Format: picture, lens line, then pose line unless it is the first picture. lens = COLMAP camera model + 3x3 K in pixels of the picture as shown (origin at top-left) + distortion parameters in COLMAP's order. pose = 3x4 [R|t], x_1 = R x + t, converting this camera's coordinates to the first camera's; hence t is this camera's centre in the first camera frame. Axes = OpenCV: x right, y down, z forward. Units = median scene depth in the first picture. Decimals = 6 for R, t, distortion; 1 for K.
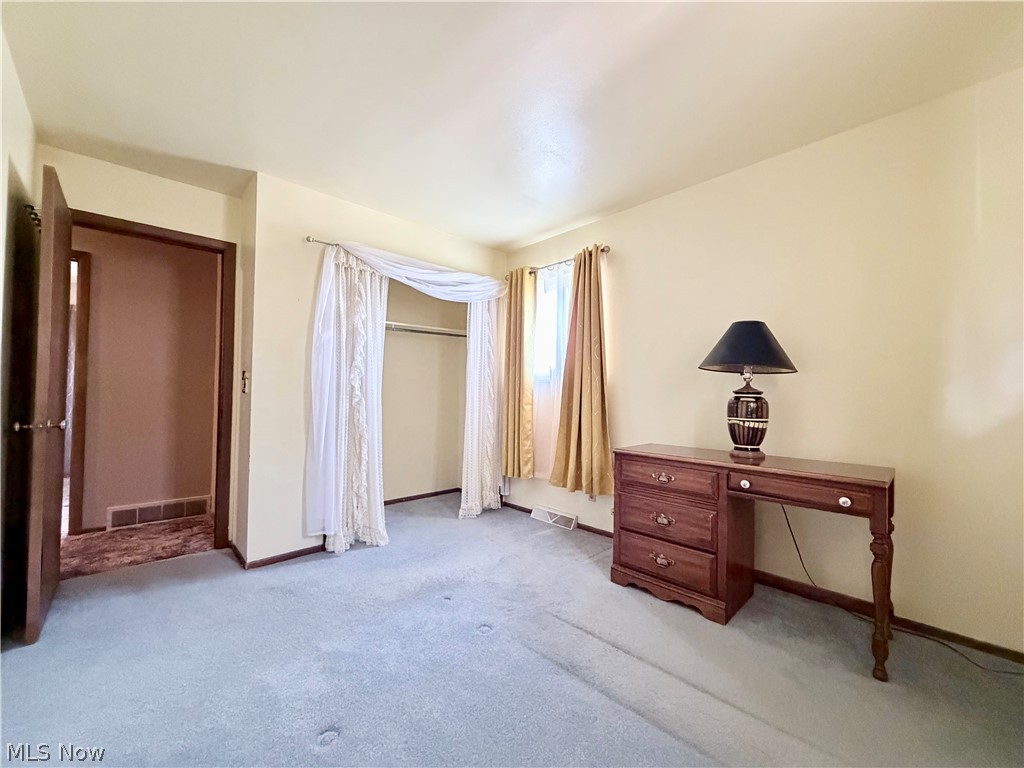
lens RADIAL K [[430.2, 0, 522.7], [0, 430.2, 389.1], [0, 0, 1]] dist [-0.000760, 0.000243]
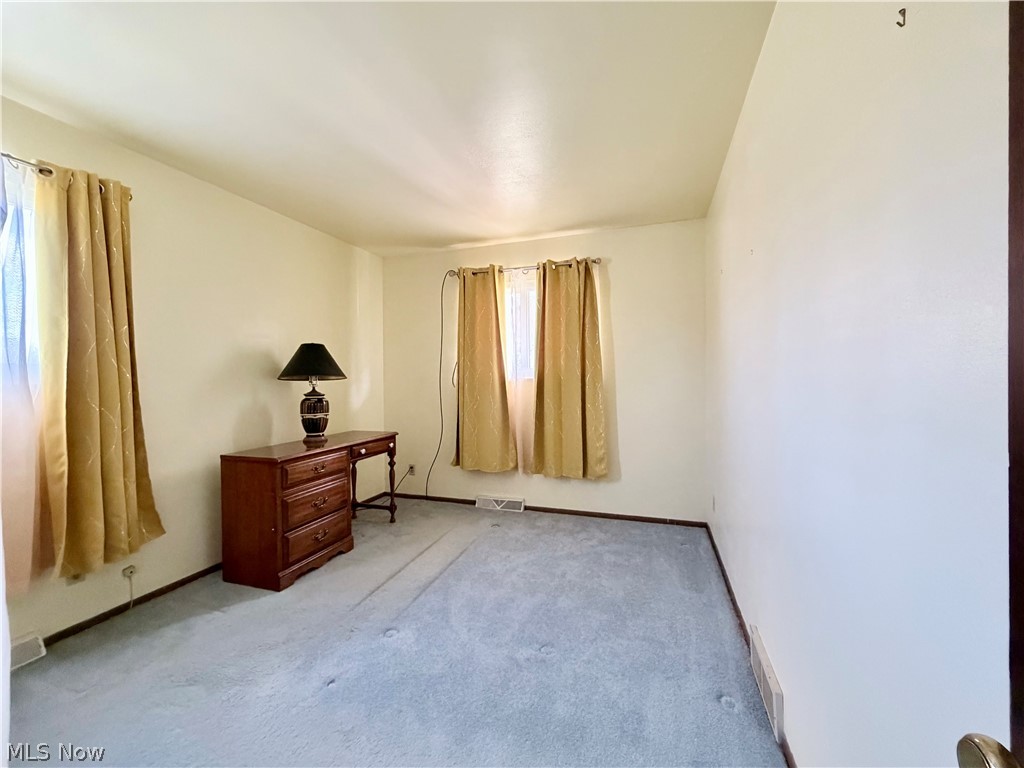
lens RADIAL K [[430.2, 0, 517.5], [0, 430.2, 383.3], [0, 0, 1]] dist [-0.000760, 0.000243]
pose [[-0.498815, -0.015716, 0.866566, -1.004931], [-0.004771, 0.999870, 0.015387, -0.052803], [-0.866695, 0.003541, -0.498825, 1.122432]]
